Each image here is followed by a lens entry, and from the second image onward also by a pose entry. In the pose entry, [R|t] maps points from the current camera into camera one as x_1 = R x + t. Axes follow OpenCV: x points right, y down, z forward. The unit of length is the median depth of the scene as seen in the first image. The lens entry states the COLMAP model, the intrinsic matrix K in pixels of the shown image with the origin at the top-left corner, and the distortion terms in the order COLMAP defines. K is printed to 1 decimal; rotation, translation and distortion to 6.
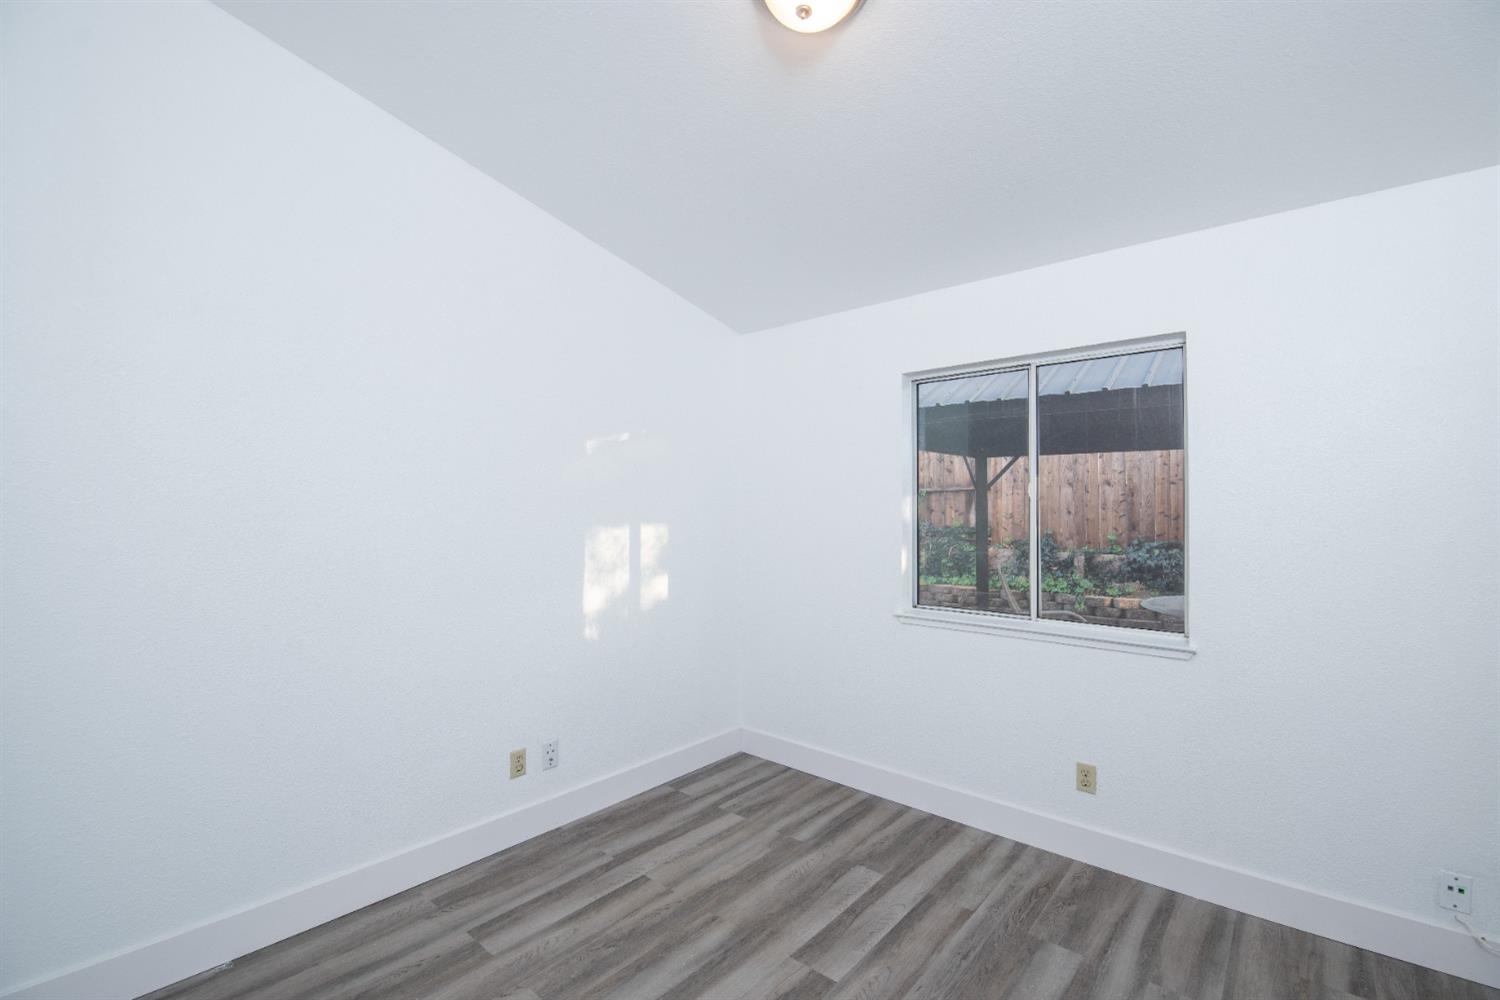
lens RADIAL K [[655.9, 0, 750.0], [0, 655.9, 500.0], [0, 0, 1]] dist [-0.023368, -0.000229]
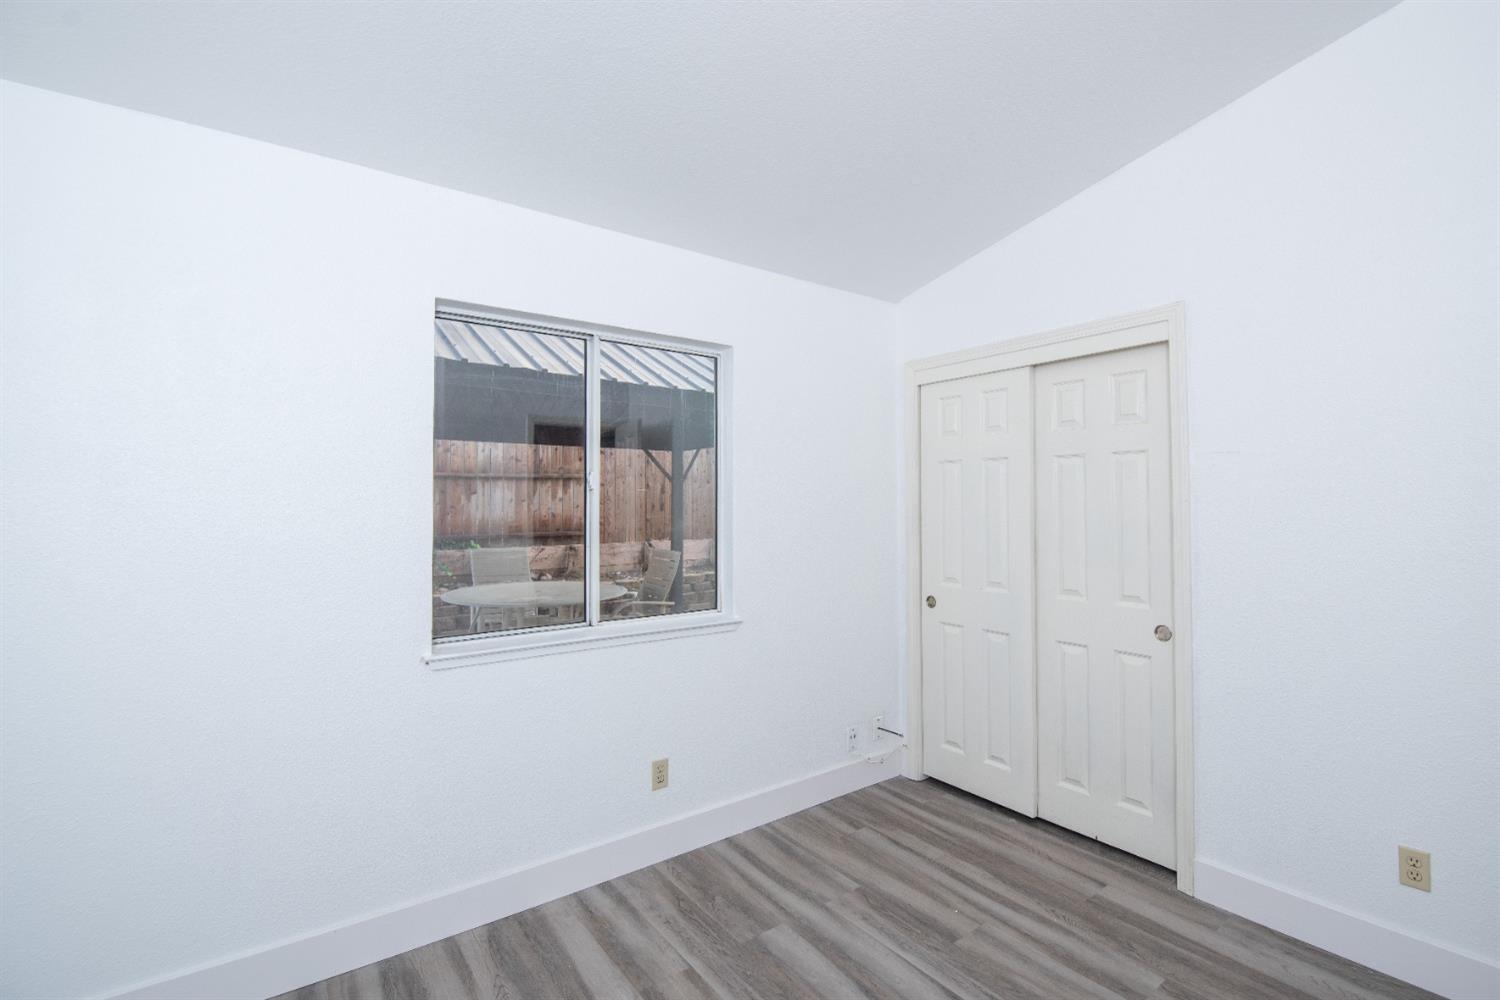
lens RADIAL K [[697.3, 0, 728.0], [0, 697.3, 485.7], [0, 0, 1]] dist [0.001077, -0.012951]
pose [[0.187797, 0.022213, 0.981957, -0.528906], [-0.020511, 0.999615, -0.018690, 0.008272], [-0.981994, -0.016631, 0.188180, 0.728957]]
